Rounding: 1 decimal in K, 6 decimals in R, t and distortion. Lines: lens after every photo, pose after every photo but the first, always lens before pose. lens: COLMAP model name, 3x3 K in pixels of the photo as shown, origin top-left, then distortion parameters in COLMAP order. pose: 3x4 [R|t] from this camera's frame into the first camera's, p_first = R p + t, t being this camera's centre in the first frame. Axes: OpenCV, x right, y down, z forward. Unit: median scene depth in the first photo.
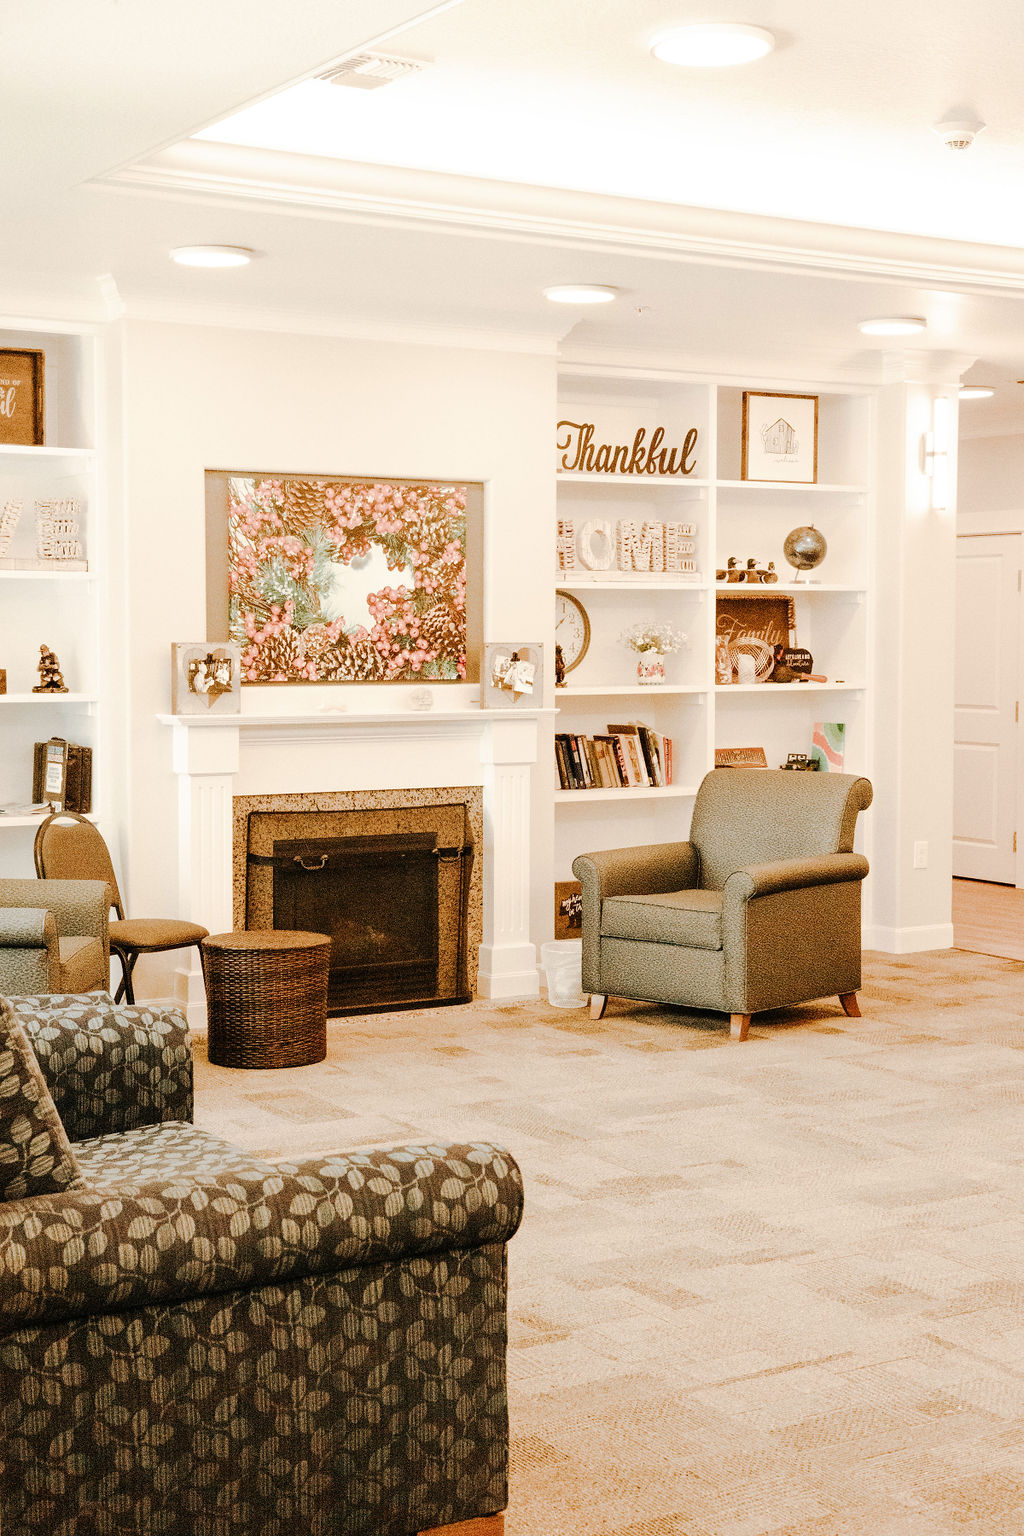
lens RADIAL K [[2193.7, 0, 513.1], [0, 2193.7, 769.6], [0, 0, 1]] dist [0.089536, 0.000000]
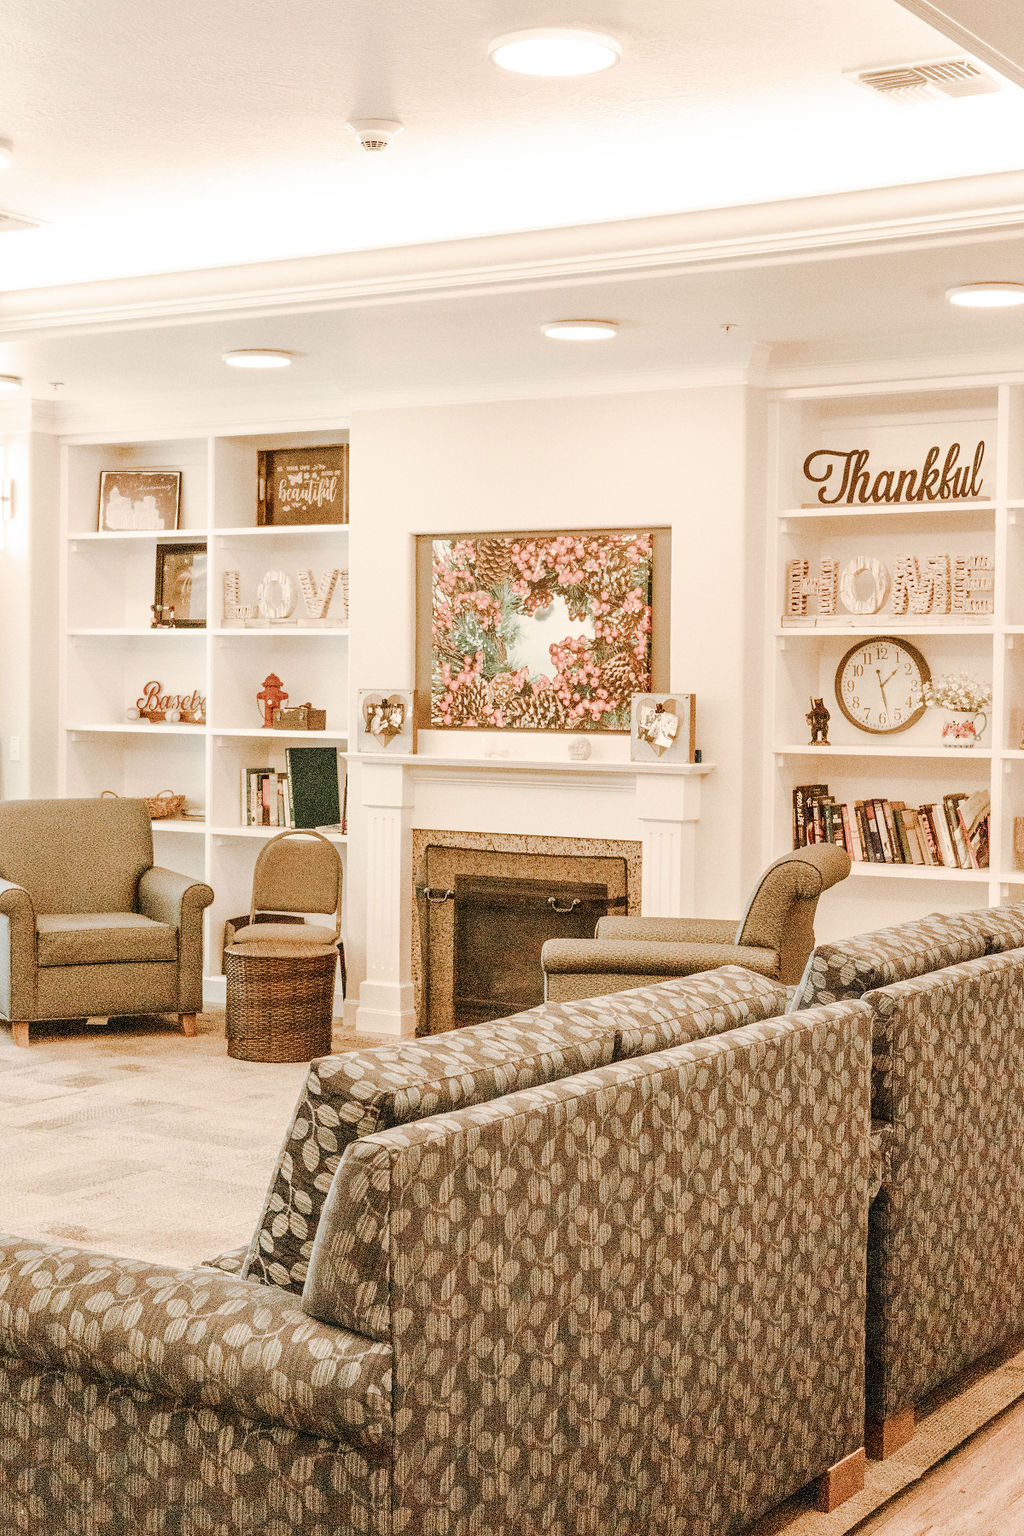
lens RADIAL K [[2193.7, 0, 513.0], [0, 2193.7, 766.6], [0, 0, 1]] dist [0.089536, 0.000000]
pose [[0.434855, 0.039344, -0.899640, 0.845715], [-0.066320, 0.997731, 0.011577, -0.033559], [0.898055, 0.054630, 0.436478, 0.537597]]
